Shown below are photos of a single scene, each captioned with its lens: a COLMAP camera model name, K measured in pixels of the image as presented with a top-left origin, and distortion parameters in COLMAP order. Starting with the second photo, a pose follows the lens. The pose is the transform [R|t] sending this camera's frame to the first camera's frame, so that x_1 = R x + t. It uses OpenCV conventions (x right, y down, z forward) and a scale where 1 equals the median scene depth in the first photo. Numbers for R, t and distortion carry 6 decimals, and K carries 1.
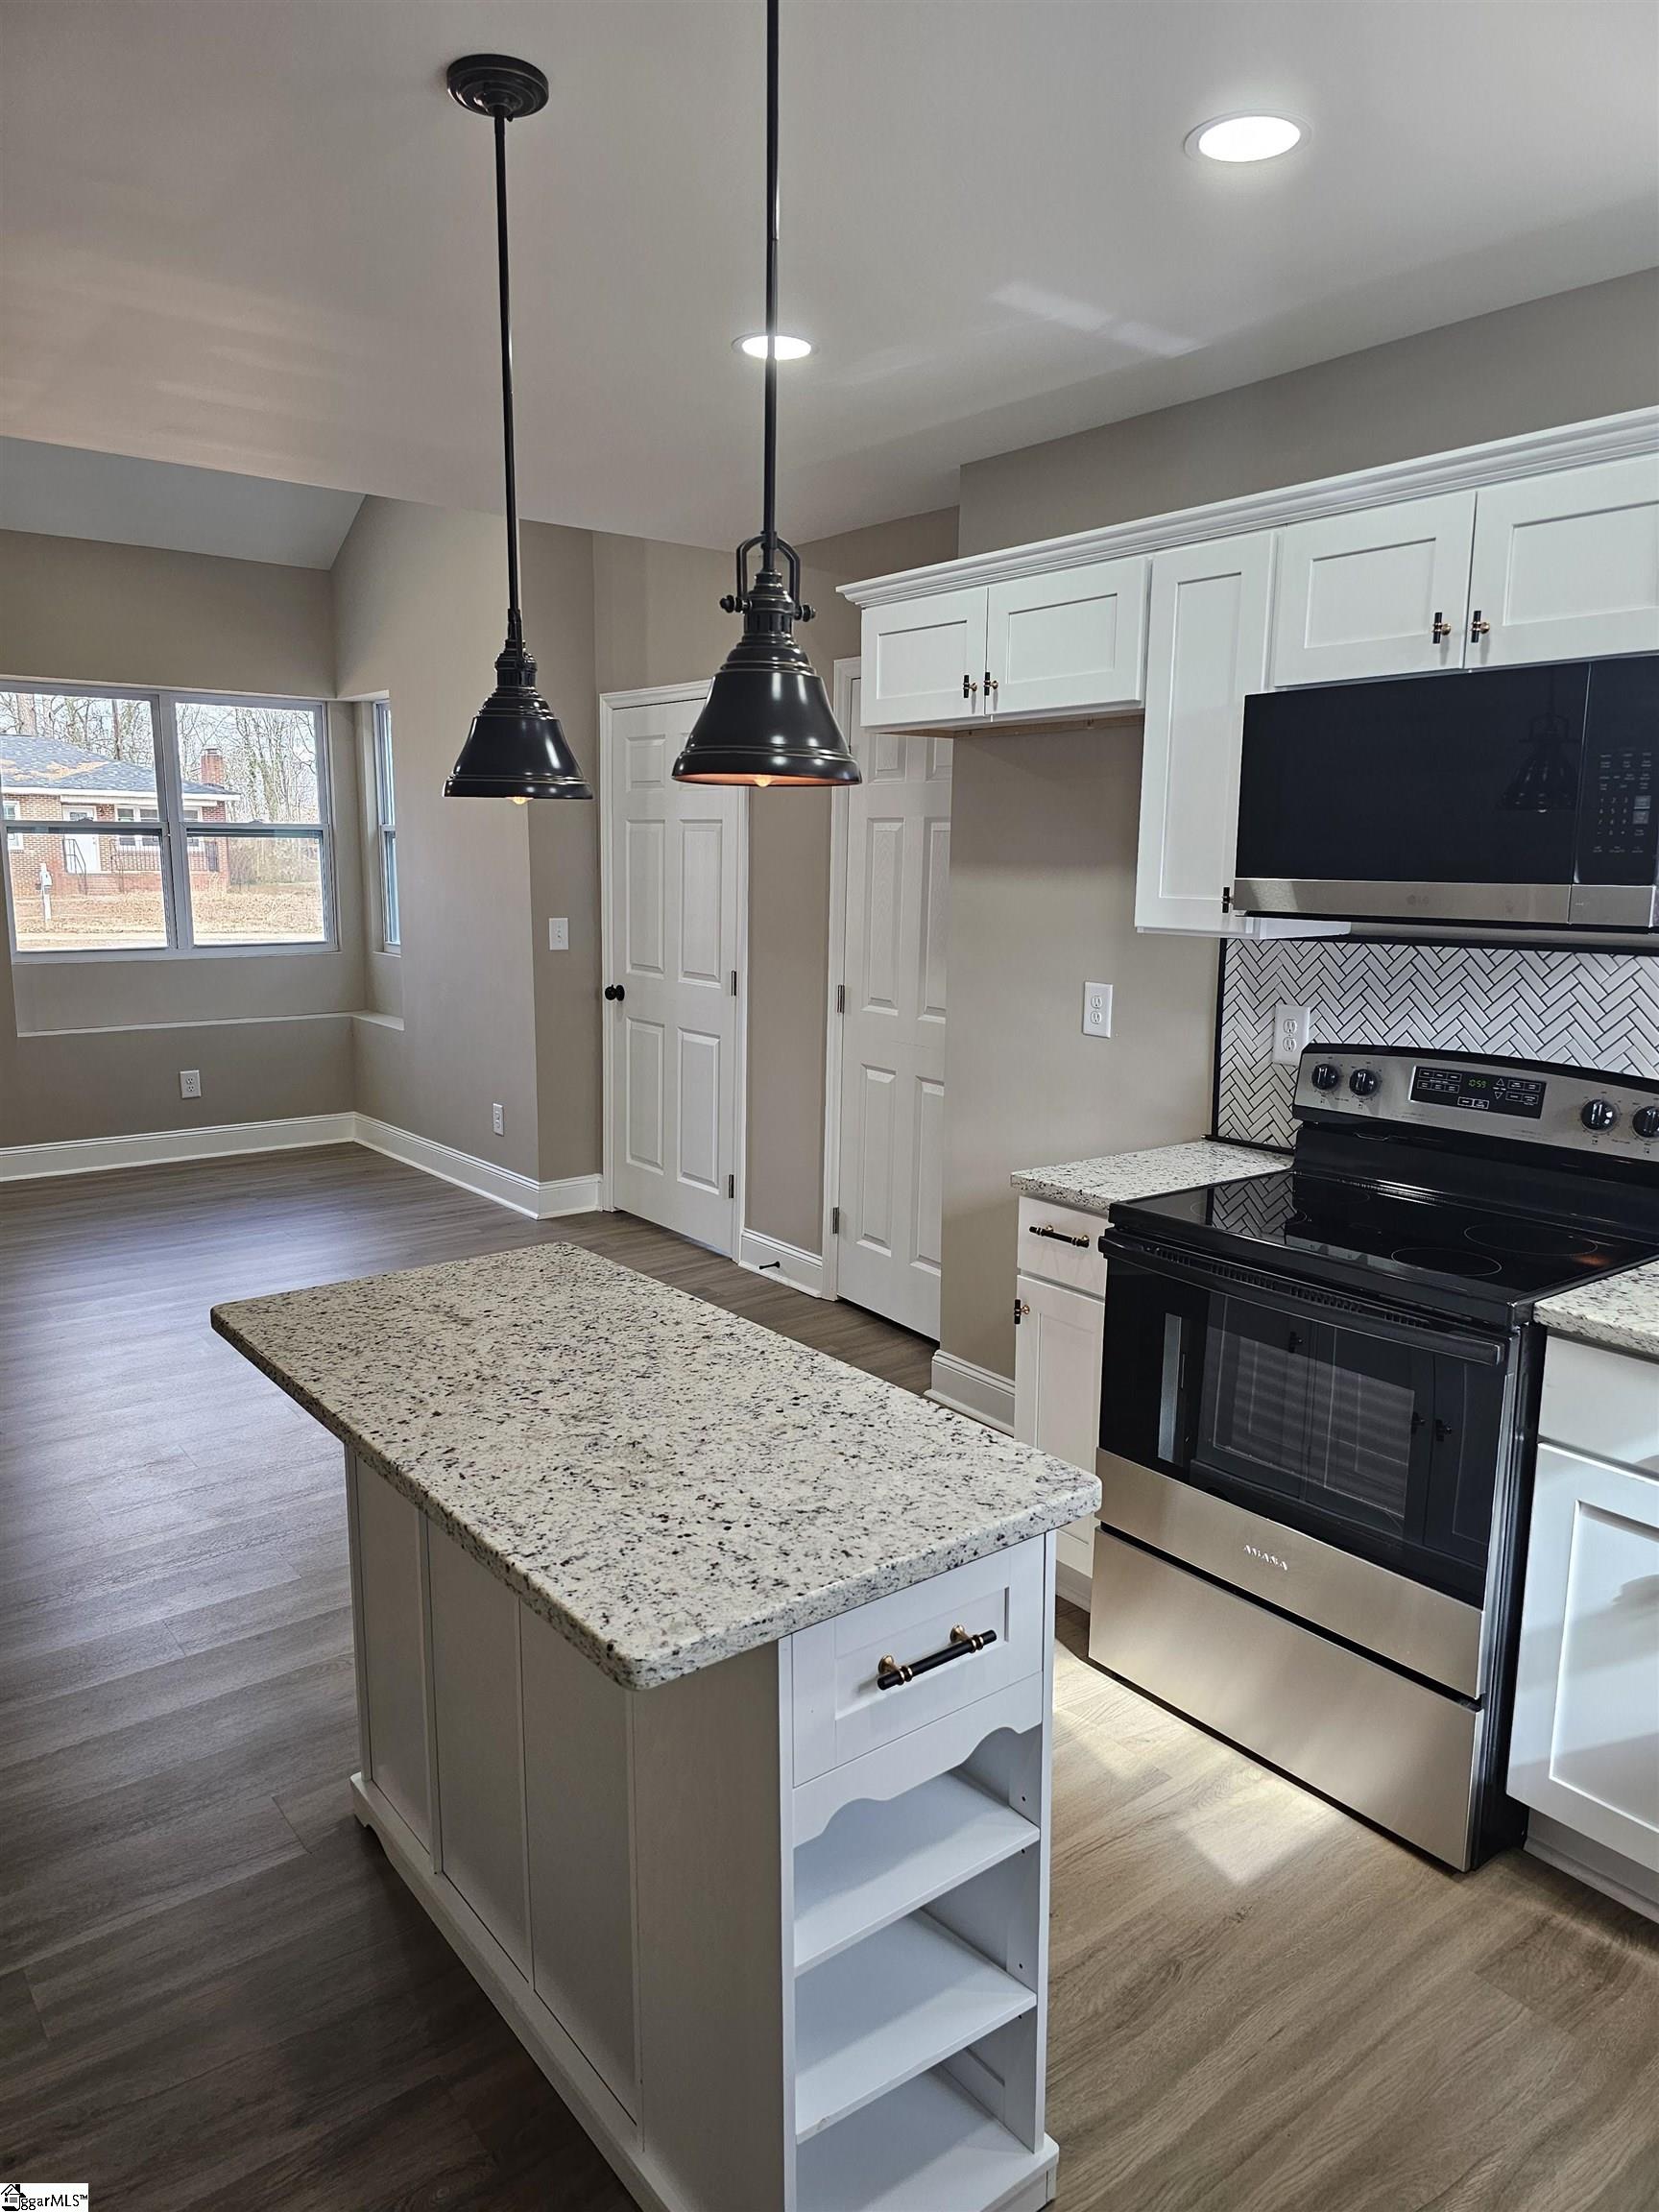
lens RADIAL K [[1477.6, 0, 842.5], [0, 1477.6, 1097.9], [0, 0, 1]] dist [0.073570, -0.072723]
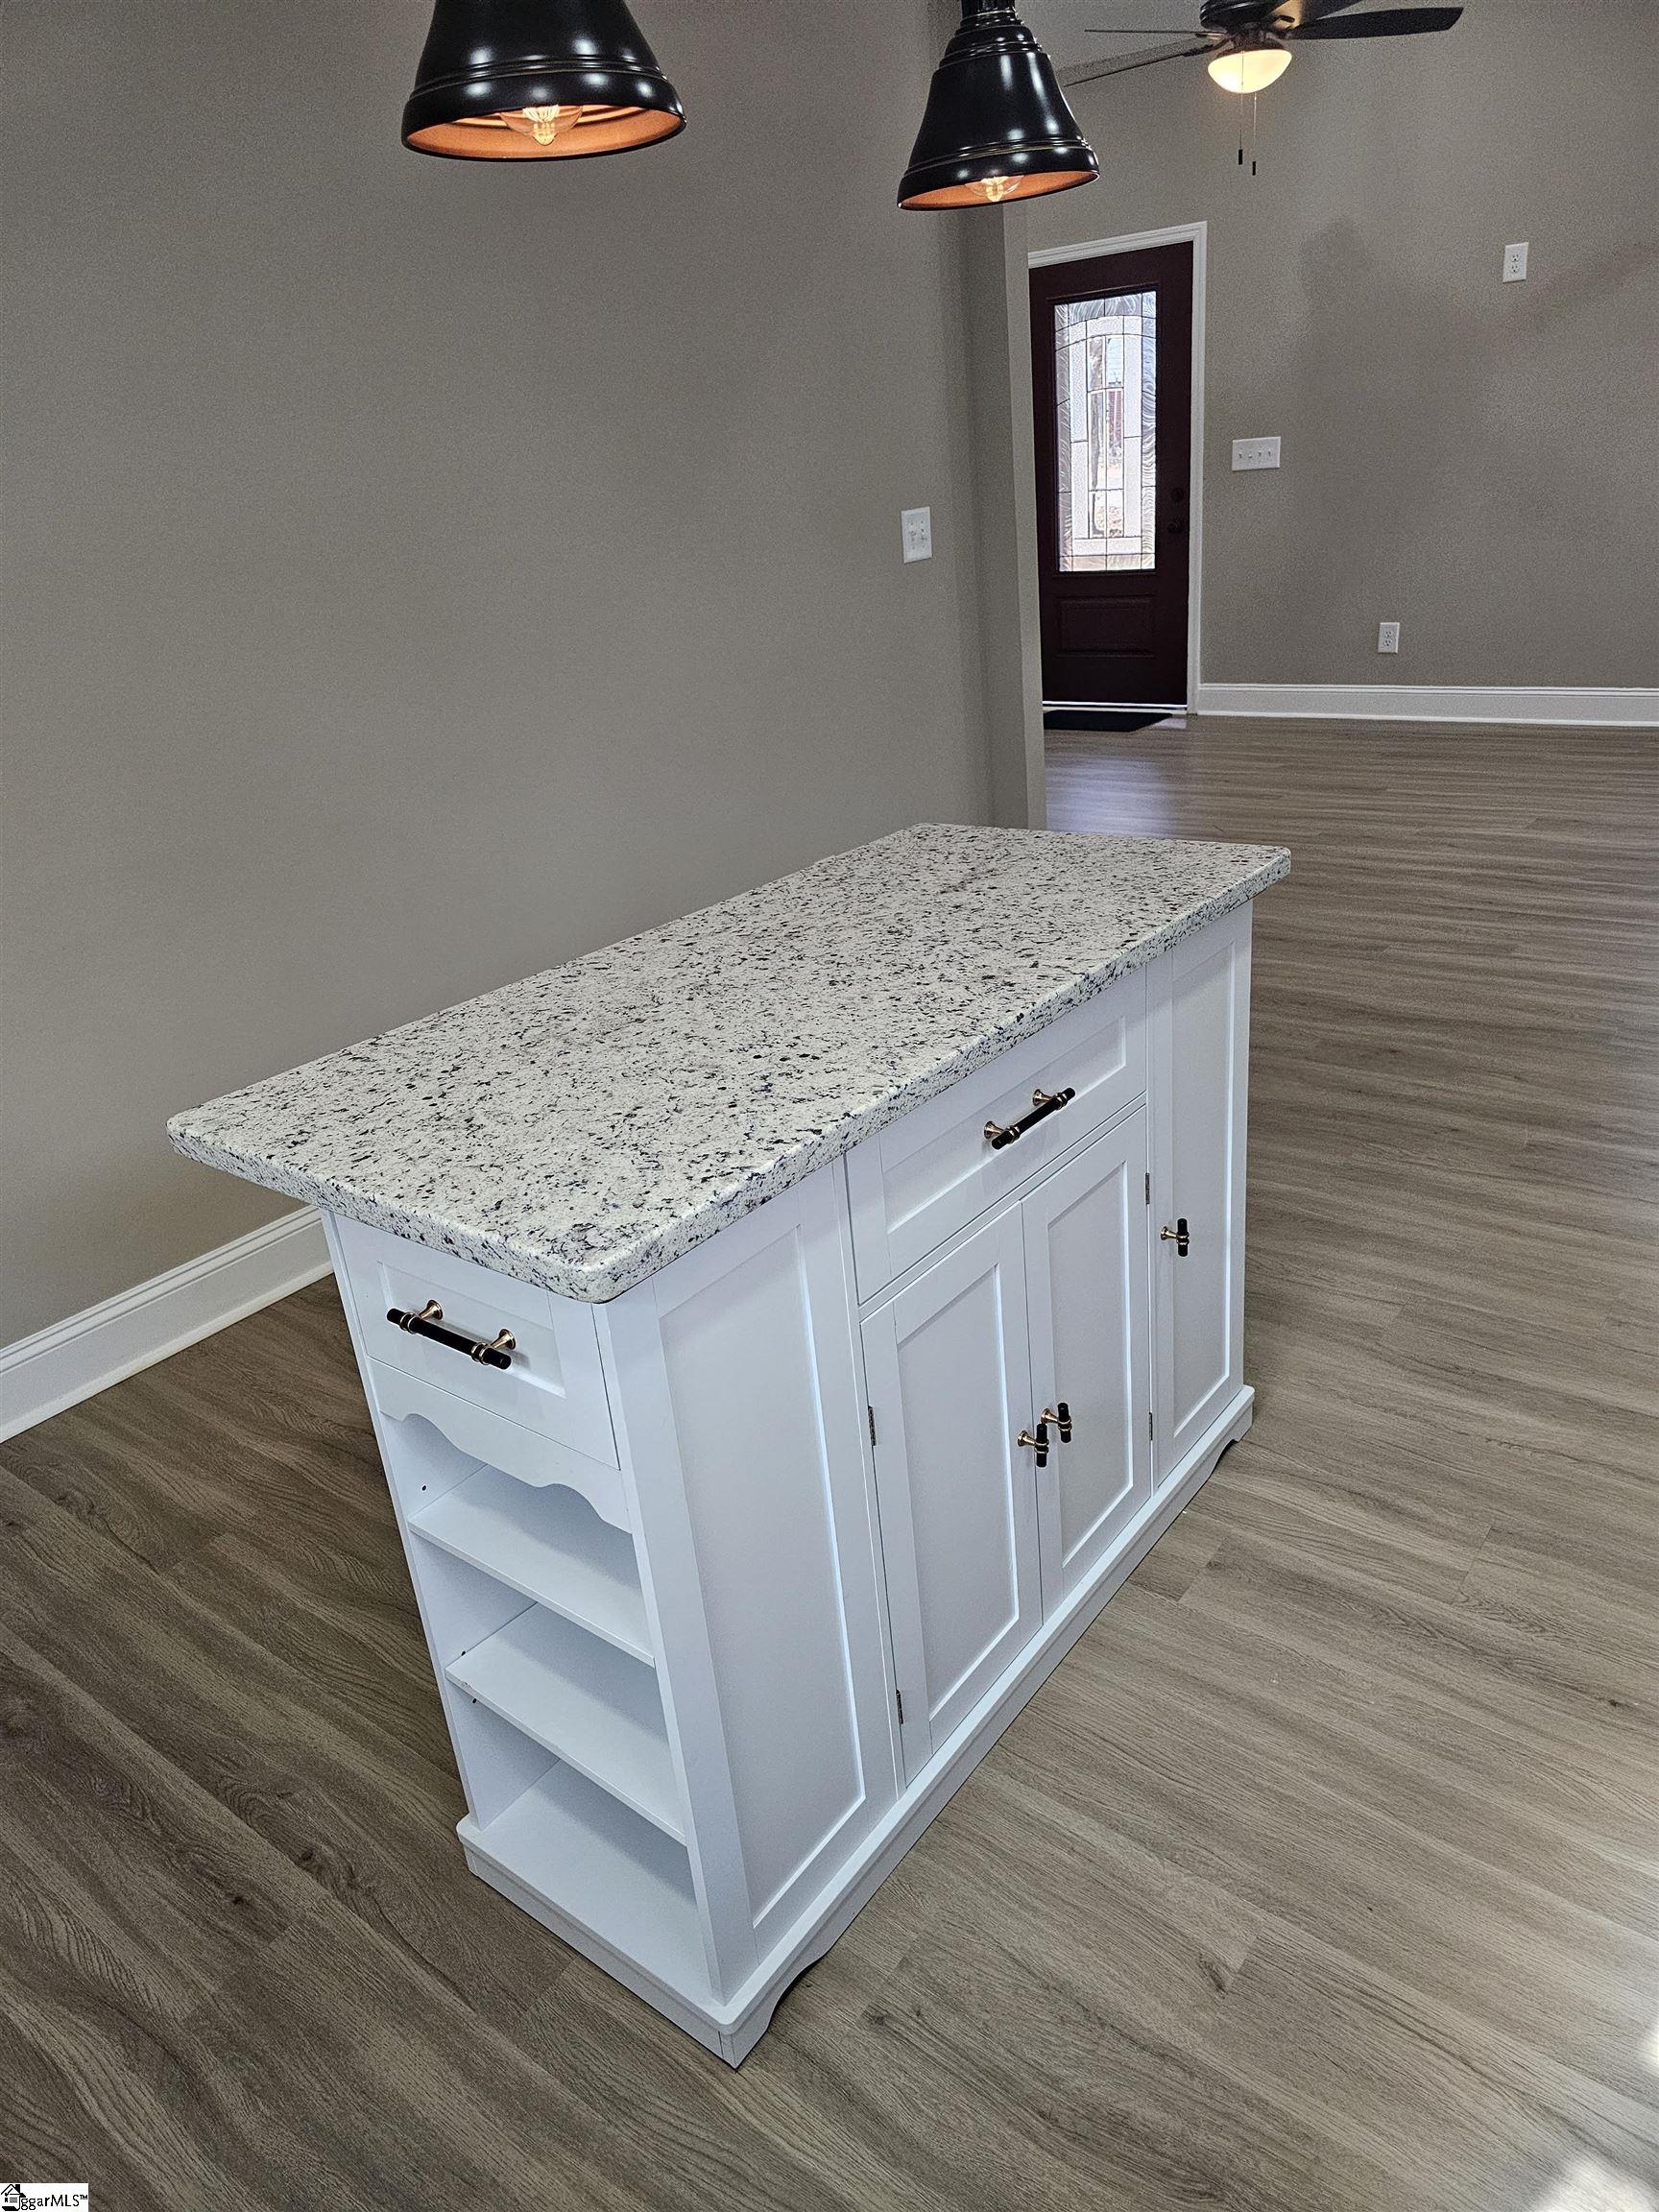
lens RADIAL K [[1477.6, 0, 807.0], [0, 1477.6, 1114.6], [0, 0, 1]] dist [0.073570, -0.072723]
pose [[0.234829, 0.365725, -0.900611, 0.586838], [-0.070815, 0.930494, 0.359396, -0.037203], [0.969454, -0.020620, 0.244406, 0.718425]]
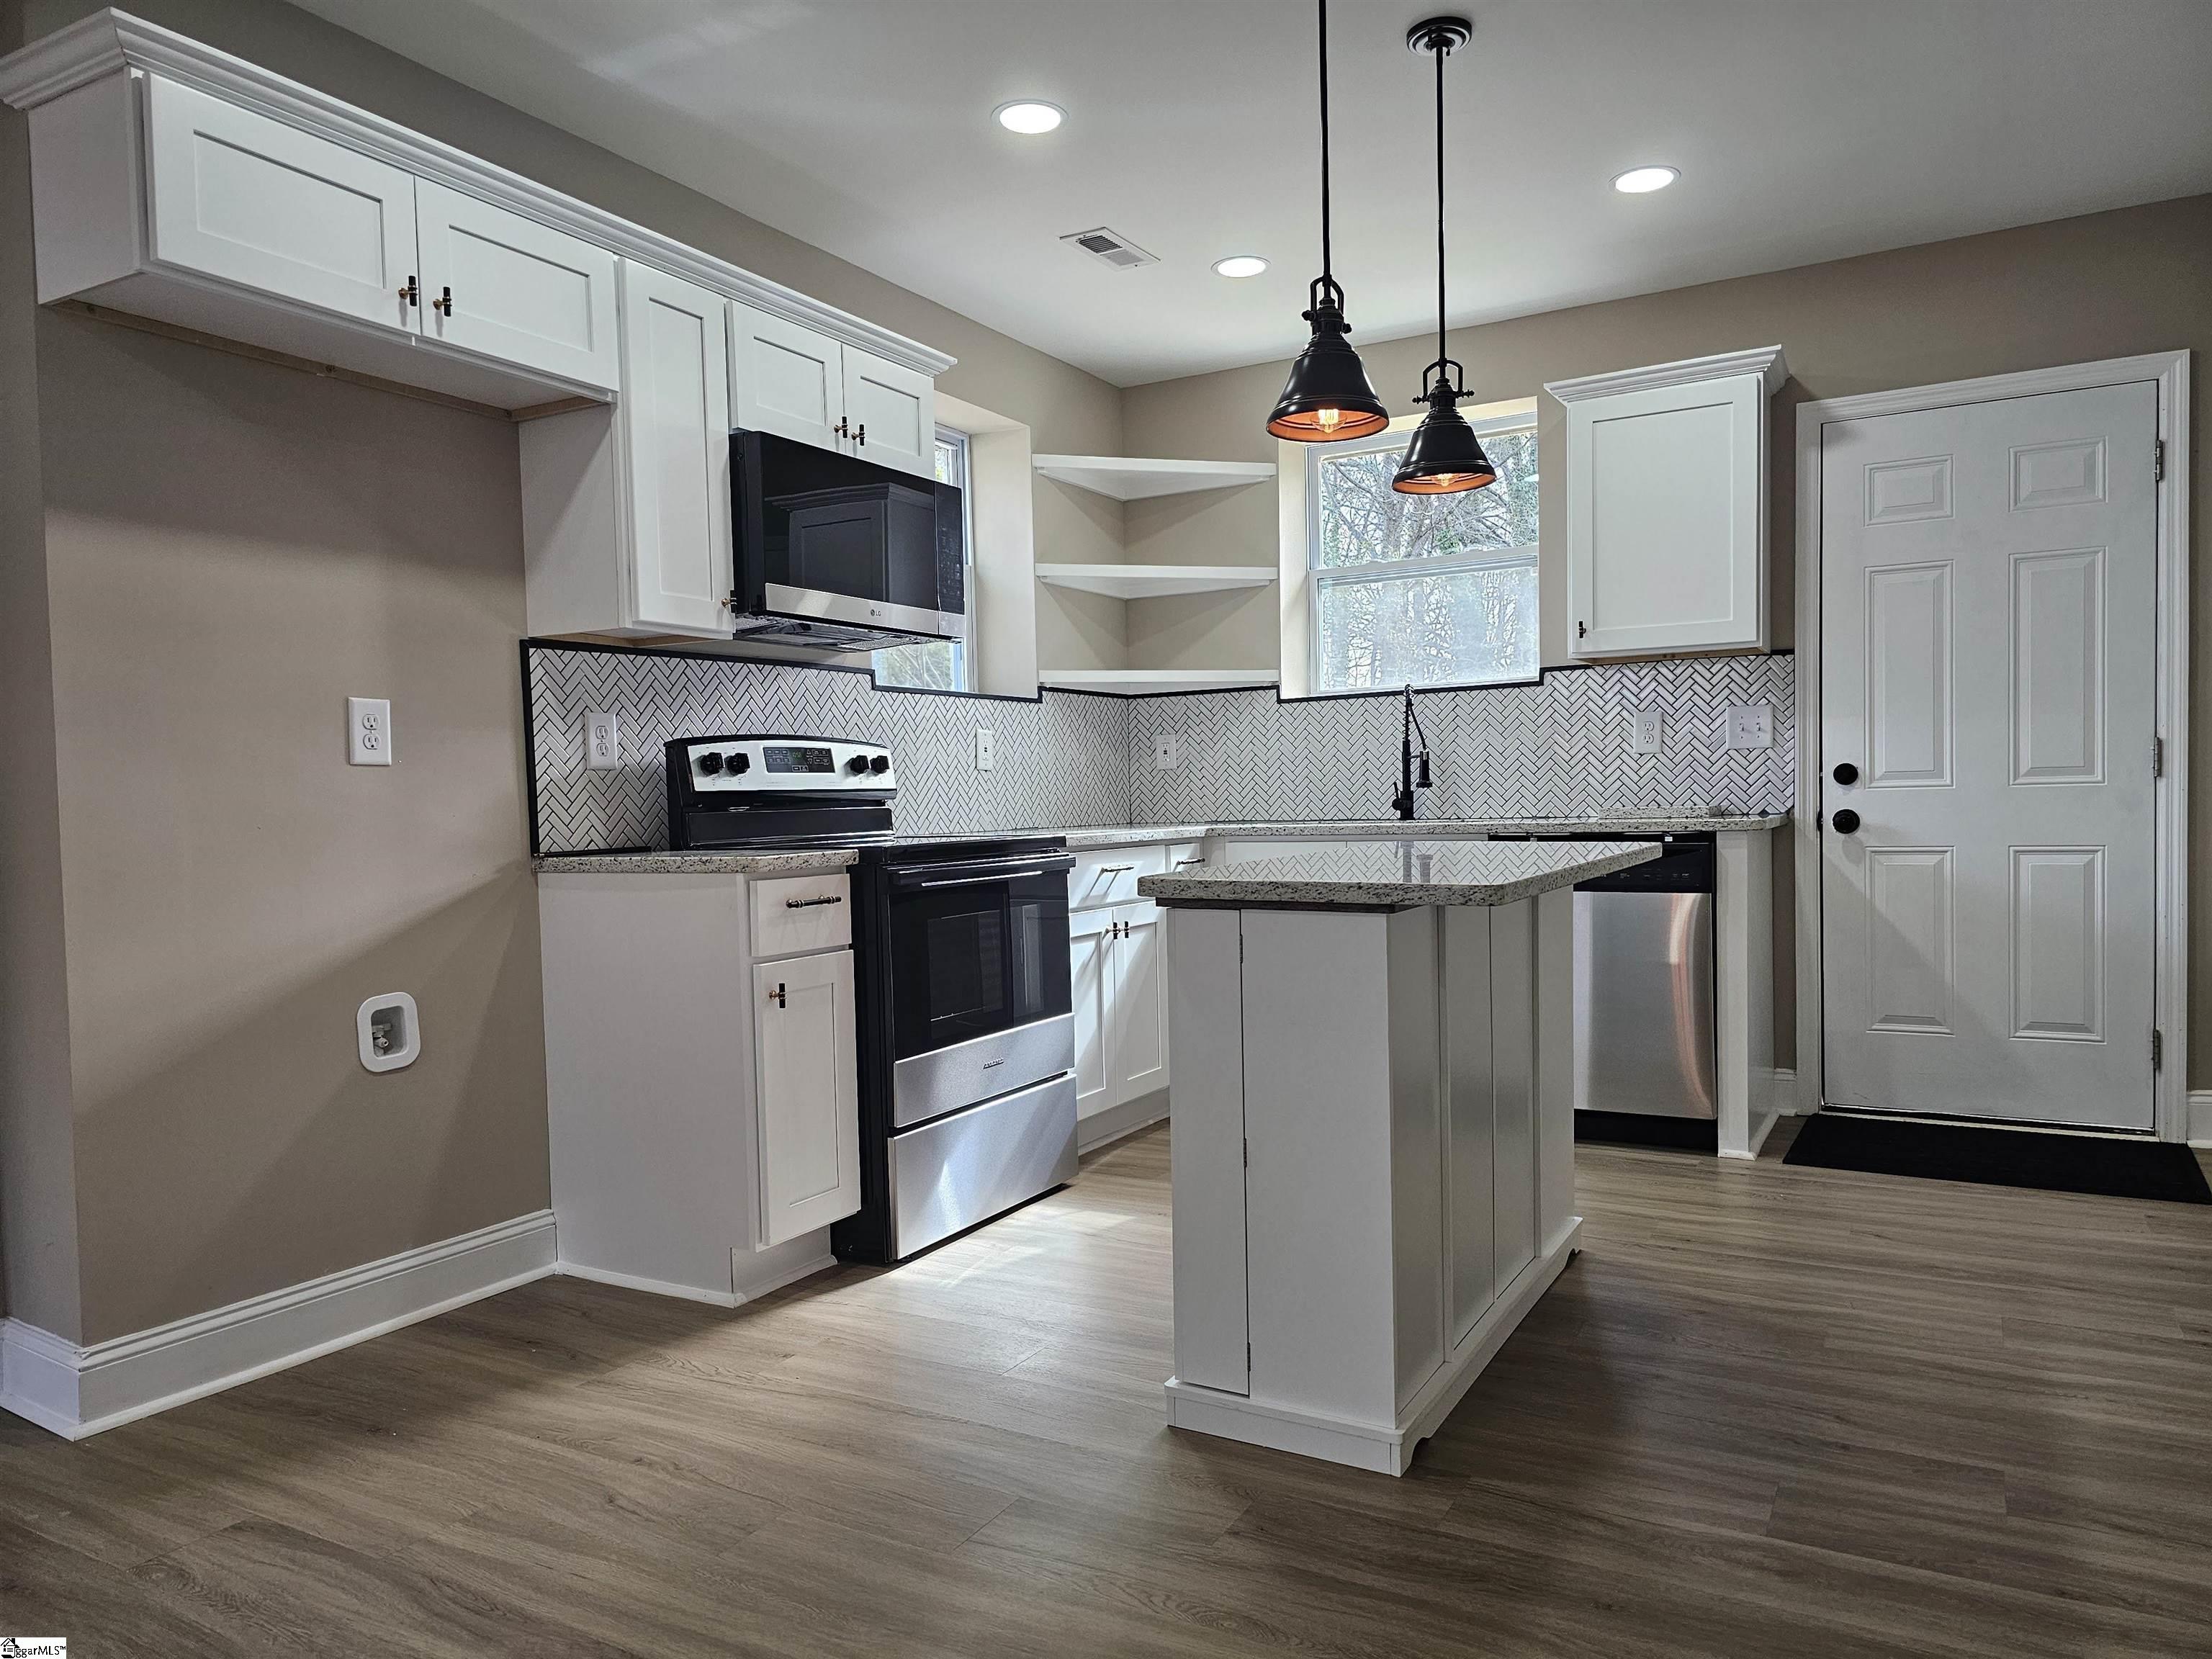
lens RADIAL K [[1477.6, 0, 1128.0], [0, 1477.6, 844.3], [0, 0, 1]] dist [0.073570, -0.072723]
pose [[-0.387763, -0.031010, 0.921237, -1.277159], [0.173169, 0.979188, 0.105850, -0.026920], [-0.905347, 0.200574, -0.374323, 1.664406]]
